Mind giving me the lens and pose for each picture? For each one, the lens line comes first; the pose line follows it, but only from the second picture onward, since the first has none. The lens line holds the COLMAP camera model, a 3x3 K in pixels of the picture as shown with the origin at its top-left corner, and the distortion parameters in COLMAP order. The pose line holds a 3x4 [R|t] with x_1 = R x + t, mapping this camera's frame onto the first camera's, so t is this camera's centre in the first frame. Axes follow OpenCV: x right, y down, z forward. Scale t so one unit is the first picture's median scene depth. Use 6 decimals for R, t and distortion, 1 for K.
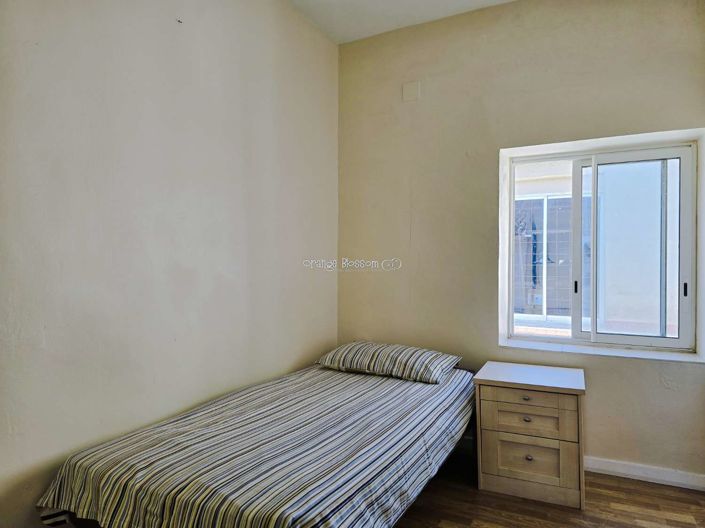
lens RADIAL K [[468.7, 0, 352.5], [0, 468.7, 264.0], [0, 0, 1]] dist [0.048330, -0.047220]
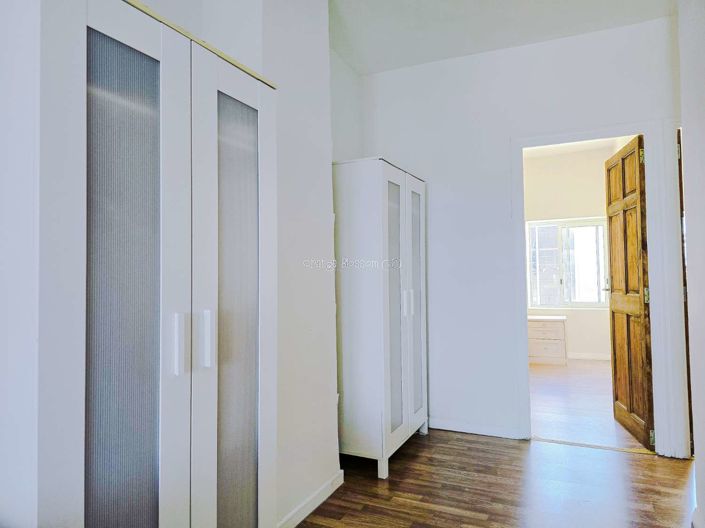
lens RADIAL K [[468.7, 0, 352.5], [0, 468.7, 264.0], [0, 0, 1]] dist [0.048330, -0.047220]
pose [[0.999136, -0.020753, 0.035997, -0.593704], [0.021443, 0.999591, -0.018903, -0.013154], [-0.035590, 0.019659, 0.999173, -1.200493]]
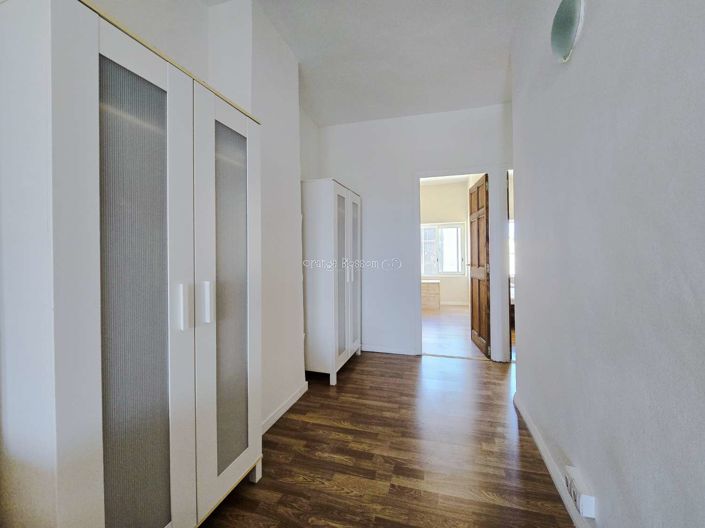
lens RADIAL K [[286.4, 0, 355.2], [0, 286.4, 257.7], [0, 0, 1]] dist [-0.004157, -0.000413]
pose [[0.983599, -0.017765, 0.179494, -0.593772], [0.015246, 0.999765, 0.015403, -0.014224], [-0.179726, -0.012414, 0.983638, -1.149543]]
